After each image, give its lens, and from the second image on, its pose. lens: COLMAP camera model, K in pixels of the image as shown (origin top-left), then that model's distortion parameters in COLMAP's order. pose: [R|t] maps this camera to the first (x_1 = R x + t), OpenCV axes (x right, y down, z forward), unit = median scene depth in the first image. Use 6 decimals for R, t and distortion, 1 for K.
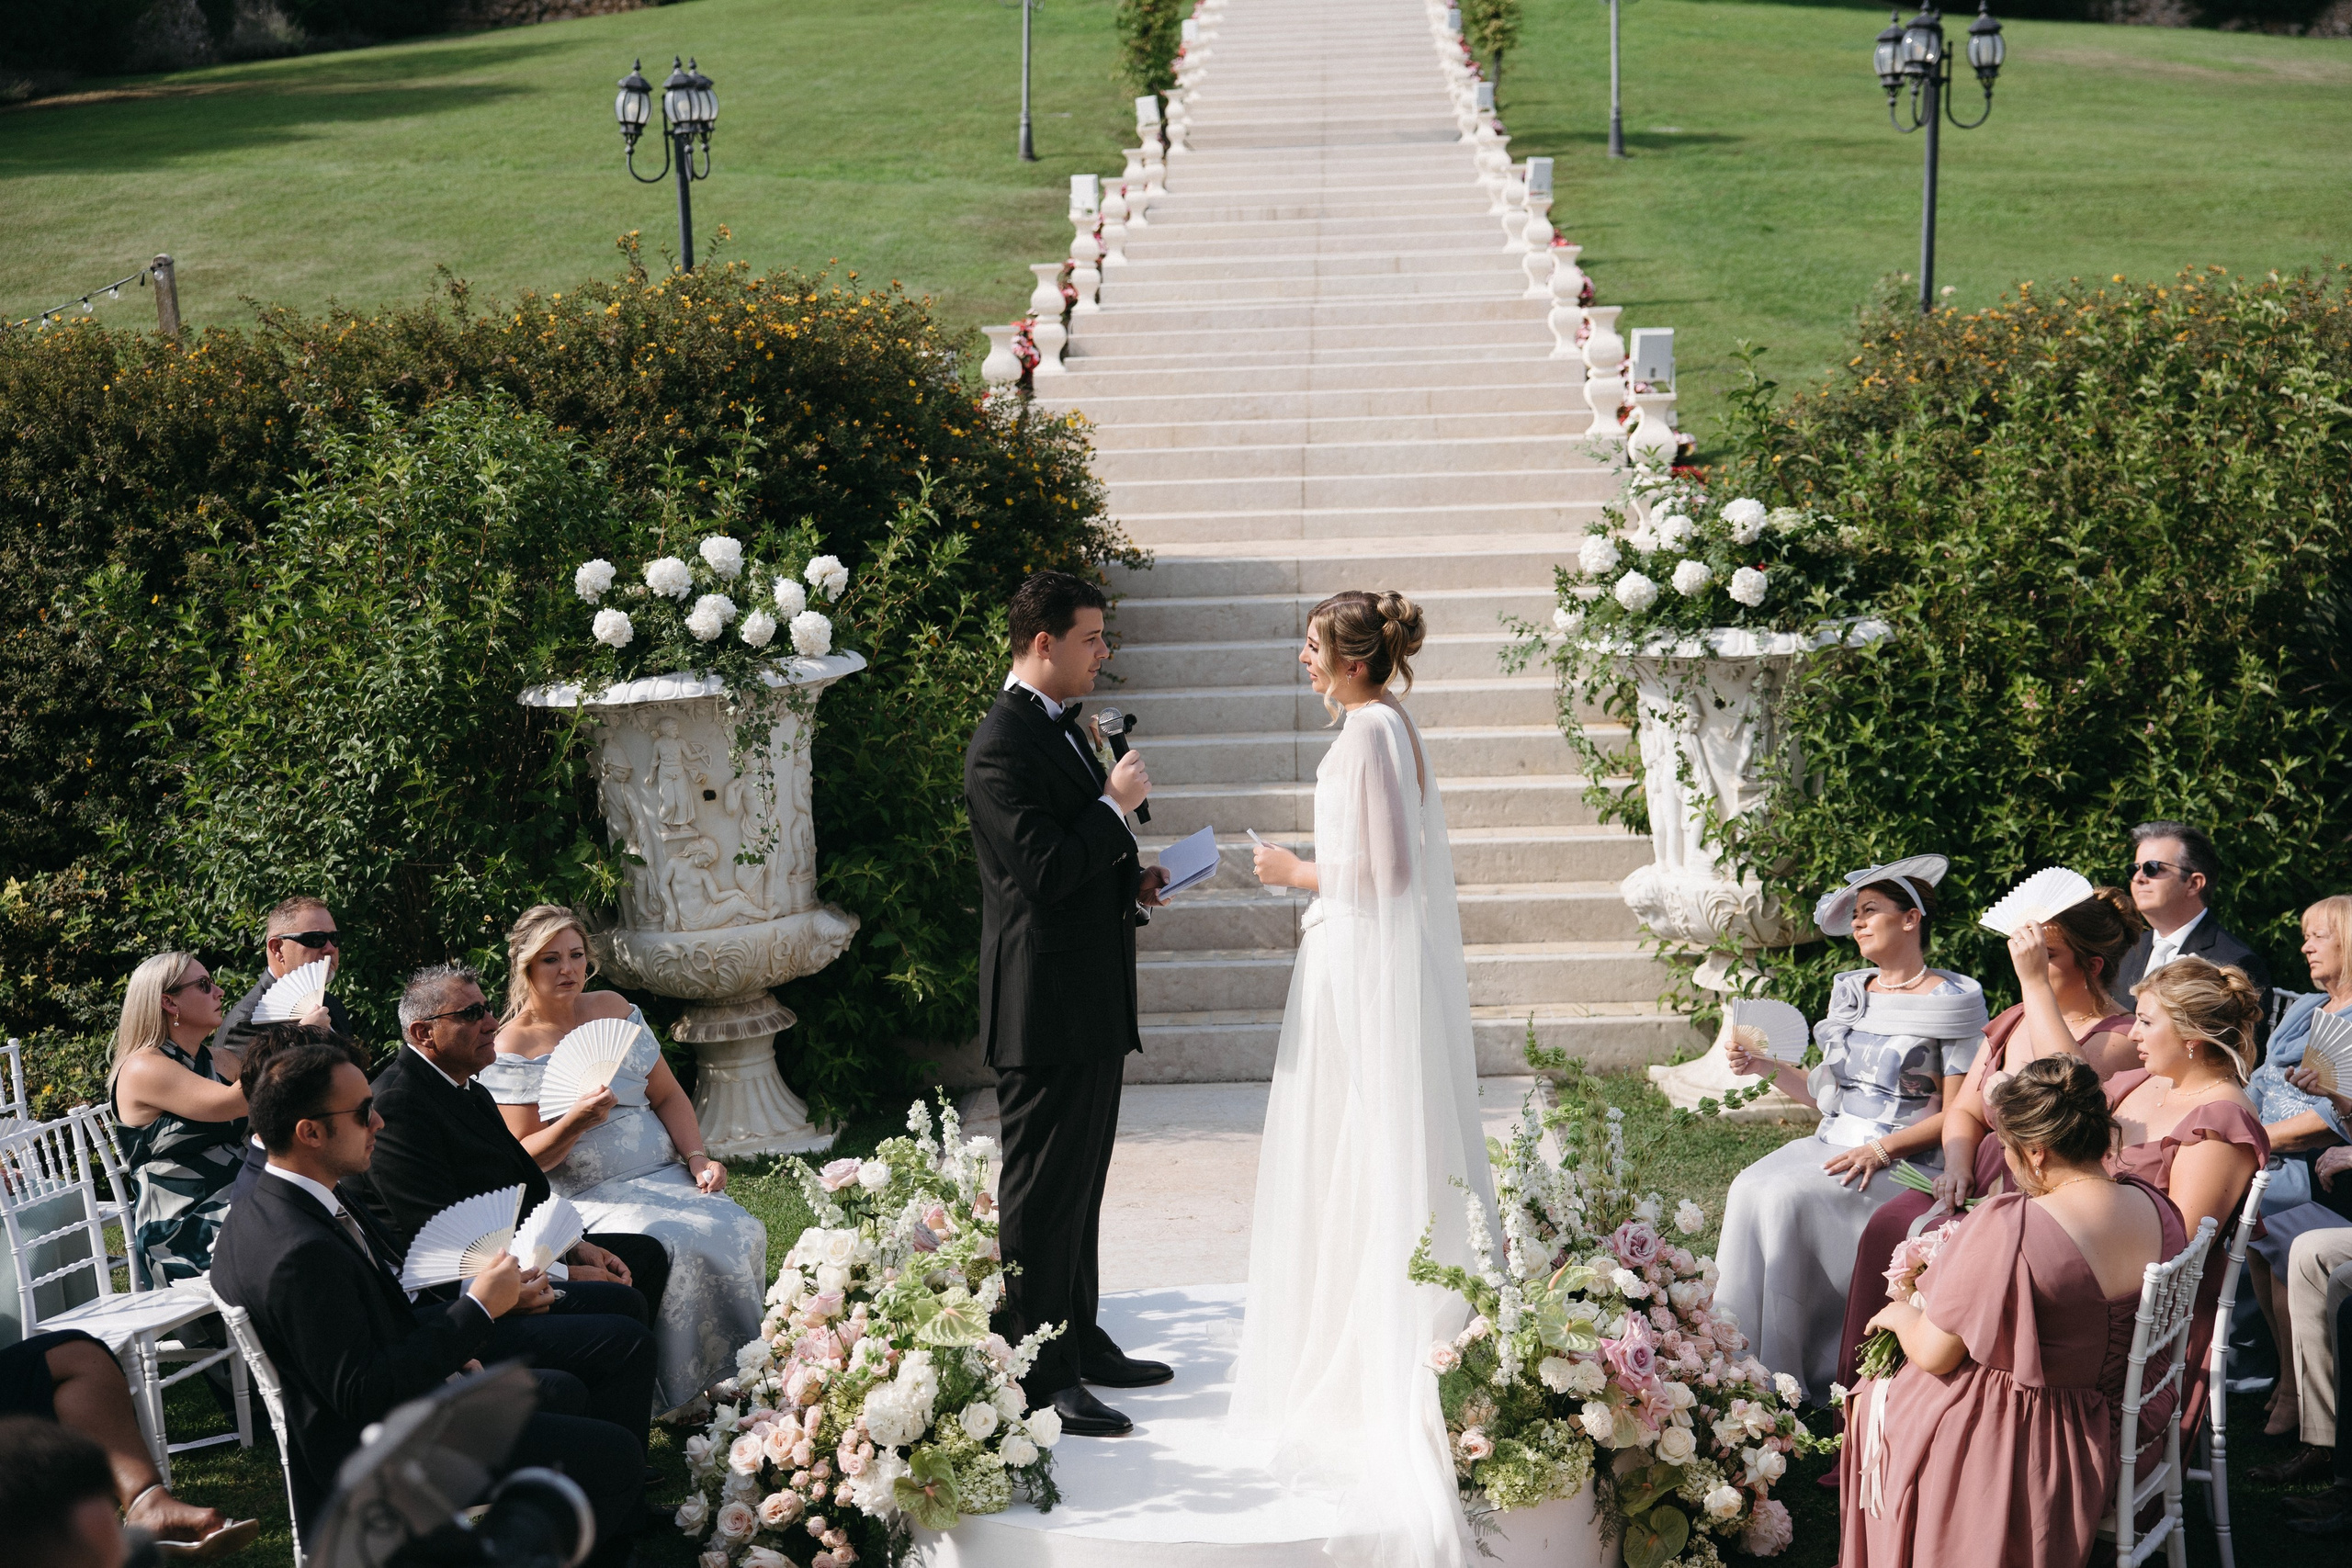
lens RADIAL K [[3226.7, 0, 1186.8], [0, 3226.7, 767.8], [0, 0, 1]] dist [0.022717, 0.000000]
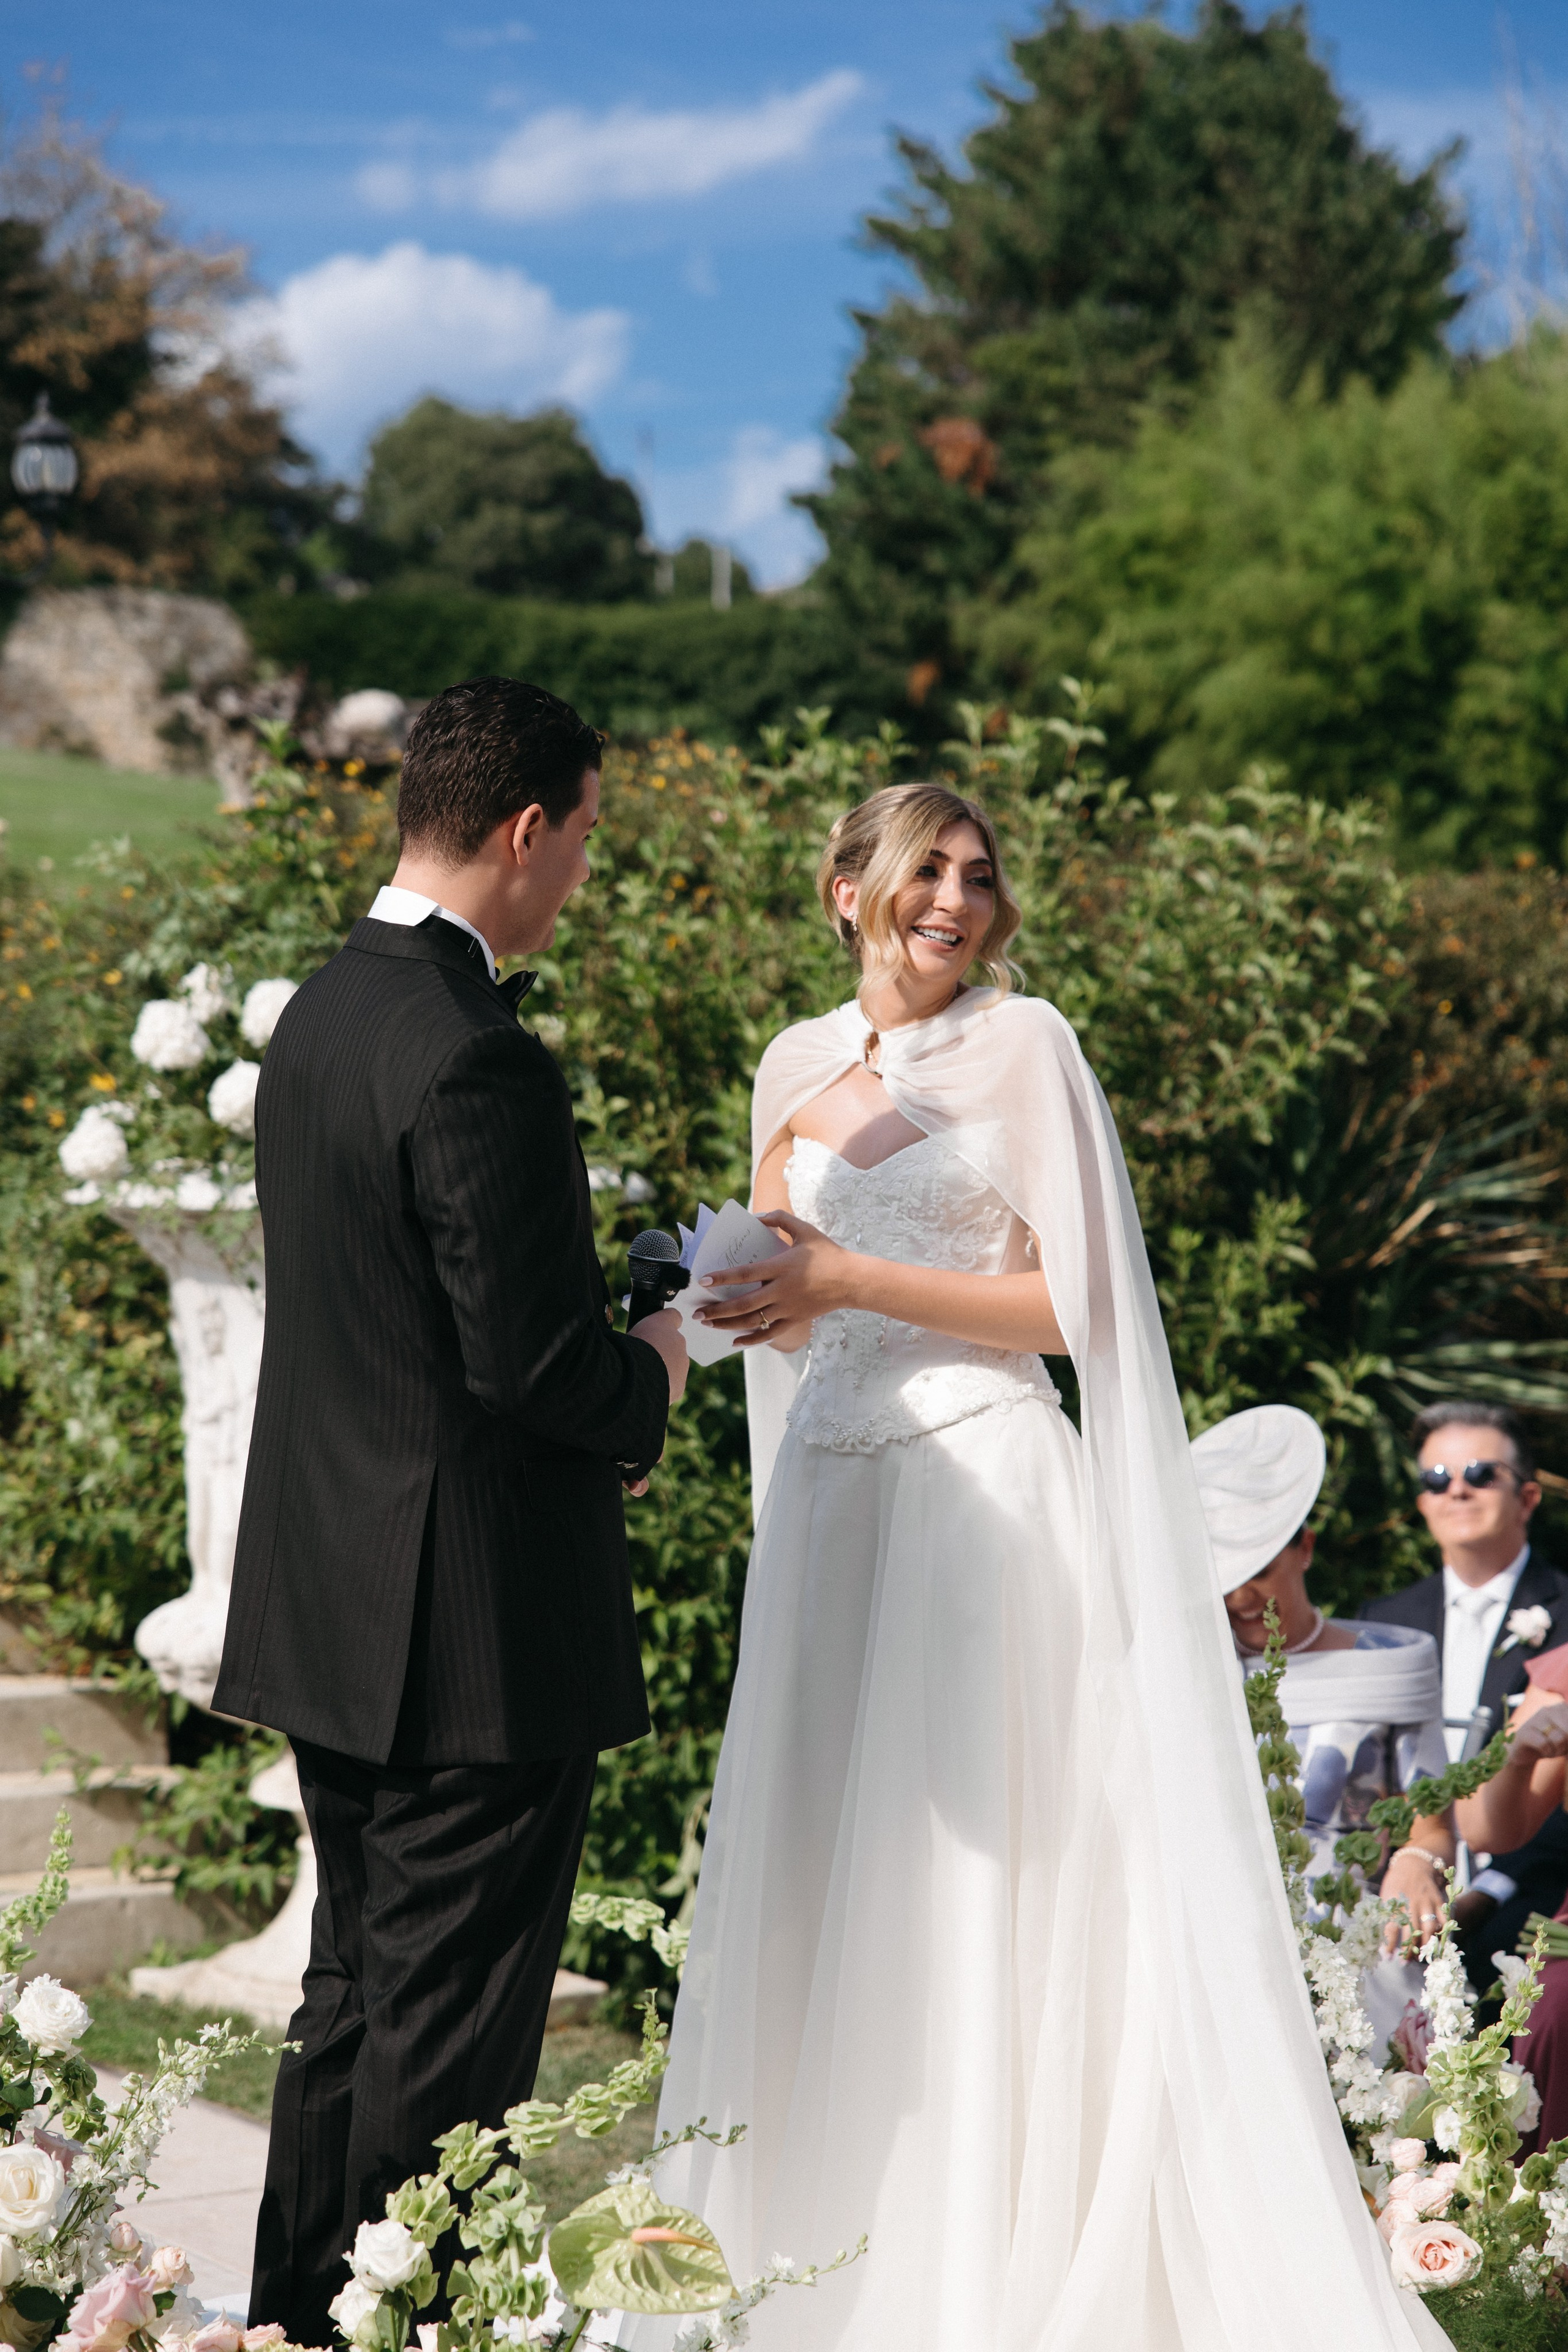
lens RADIAL K [[4567.5, 0, 807.5], [0, 4567.5, 1167.4], [0, 0, 1]] dist [0.062987, 0.000000]
pose [[0.808858, 0.047107, 0.586114, -0.253542], [0.035746, 0.991003, -0.128979, 0.065070], [-0.586916, 0.125277, 0.799897, 0.294387]]
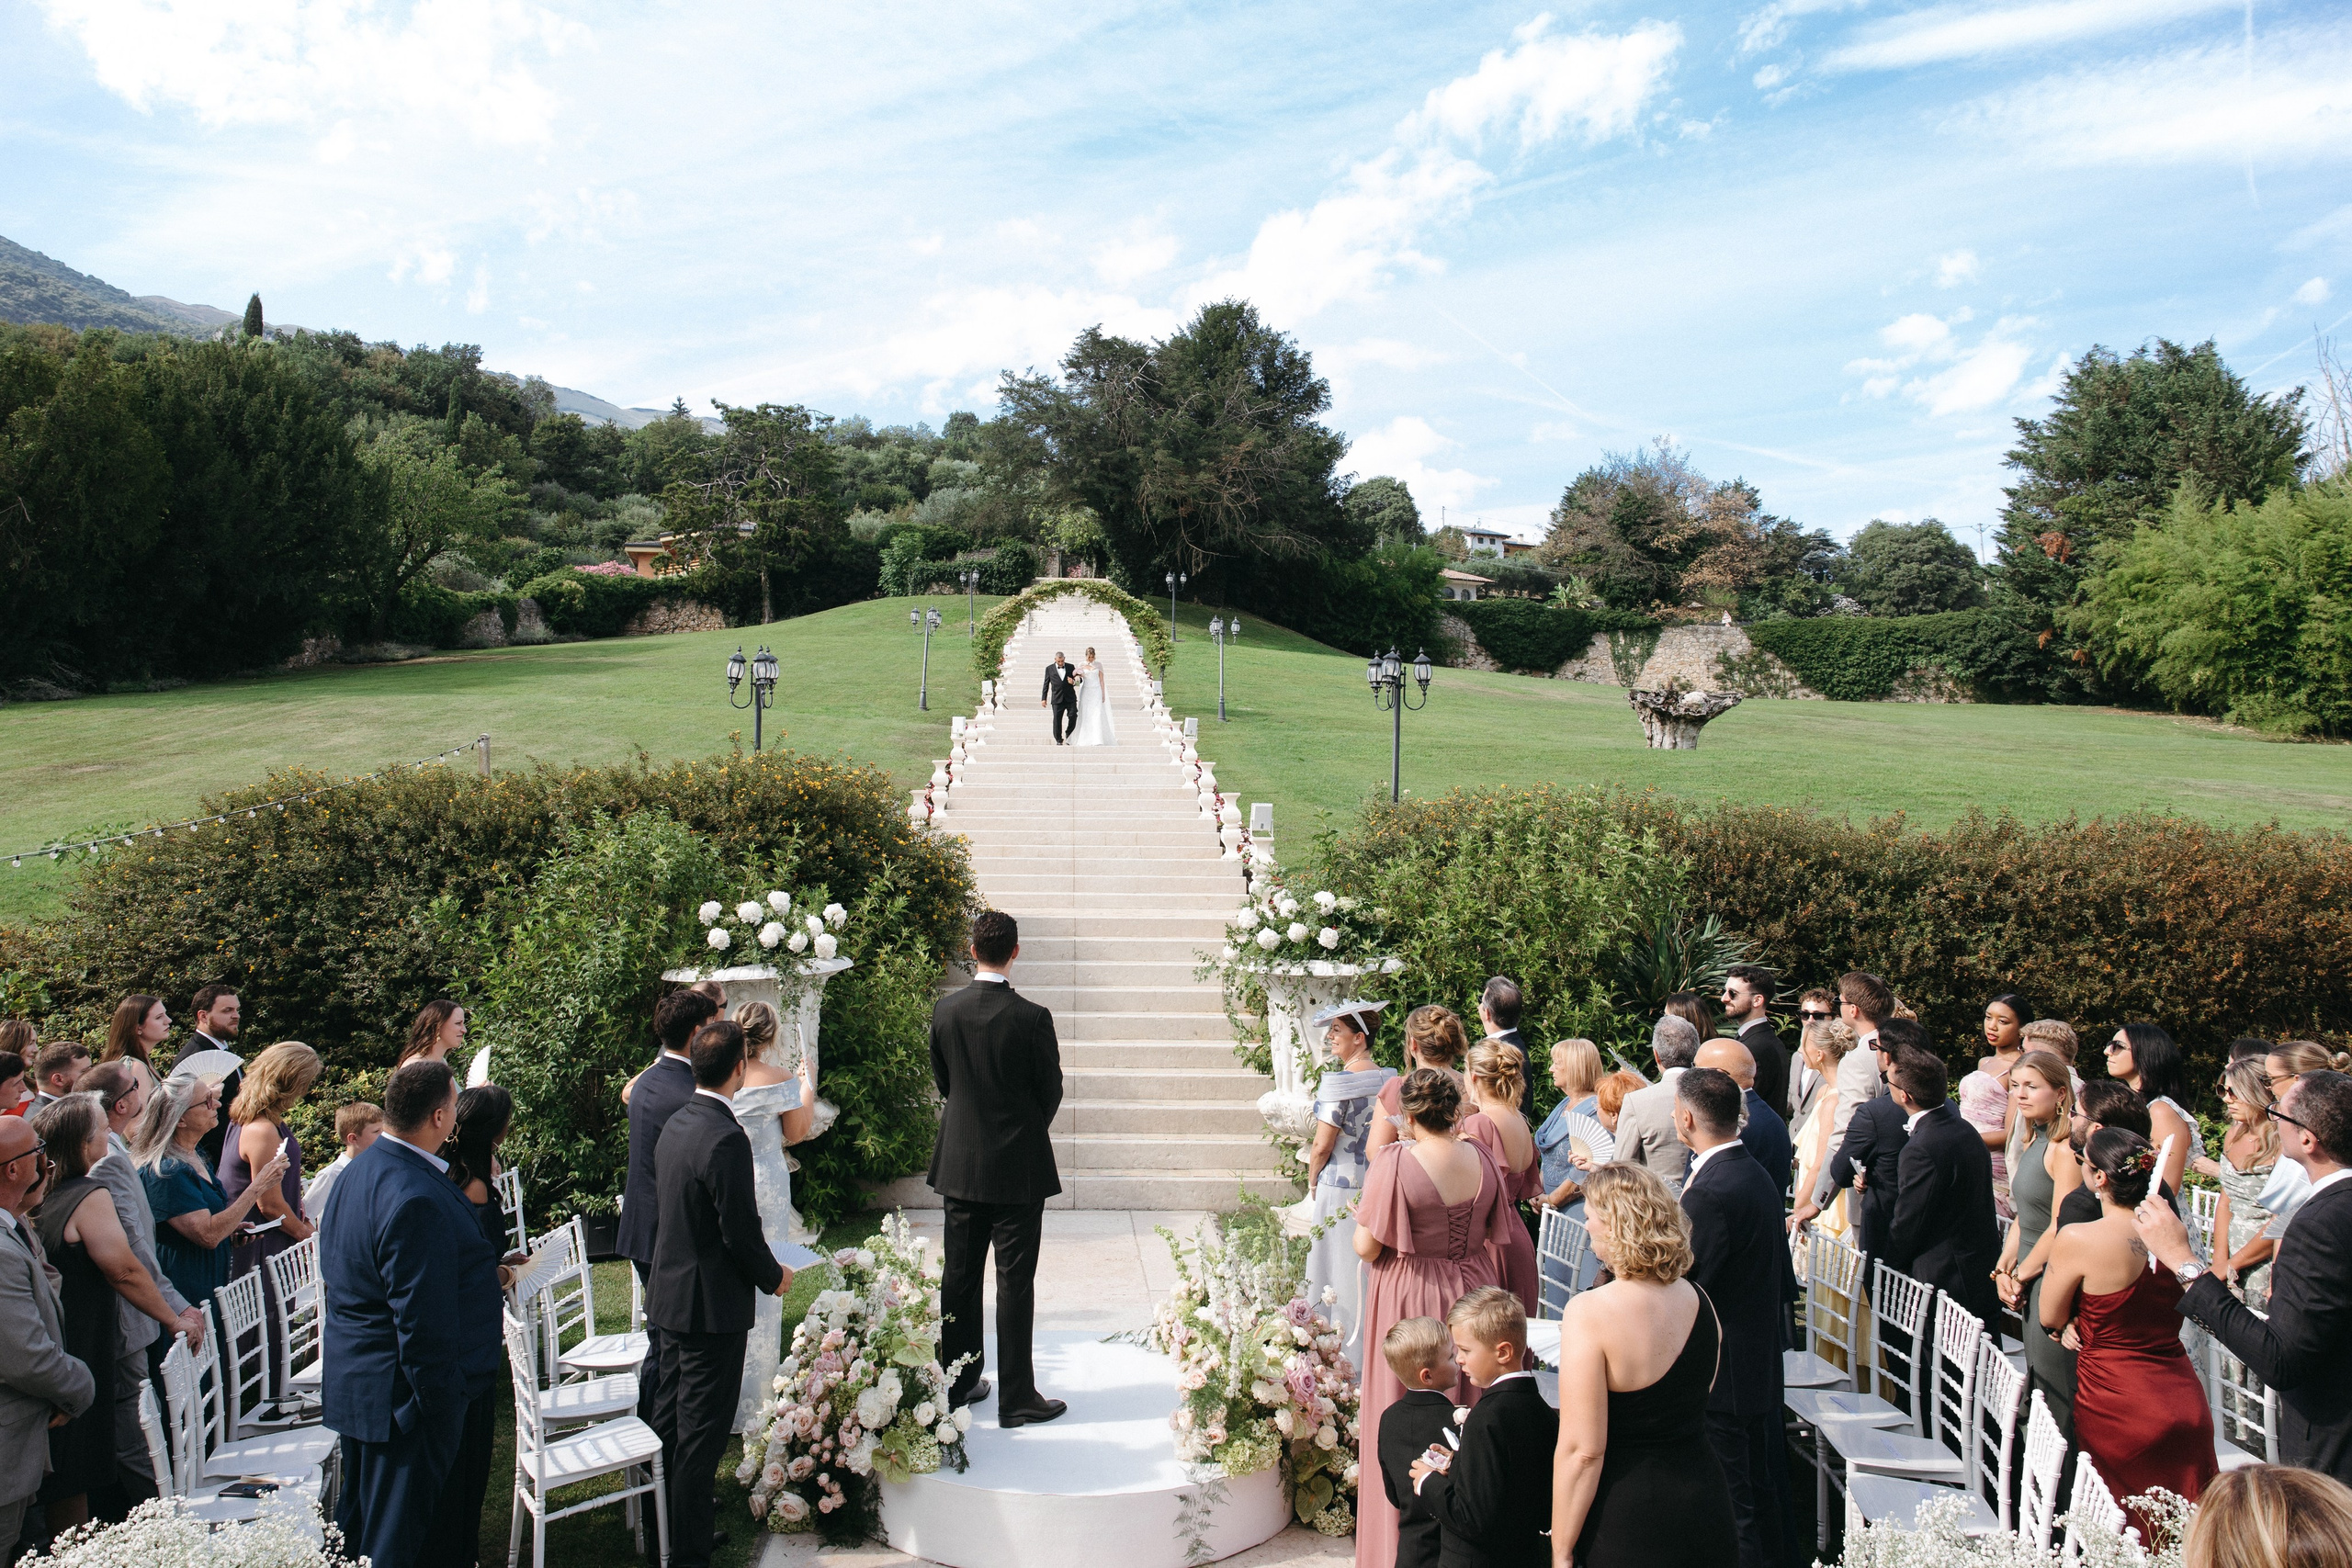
lens RADIAL K [[1655.5, 0, 1075.9], [0, 1655.5, 605.1], [0, 0, 1]] dist [-0.000984, 0.004356]
pose [[0.997712, 0.045879, 0.049668, -0.029324], [-0.031859, 0.966898, -0.253167, 0.004938], [-0.059638, 0.251005, 0.966147, 0.026215]]
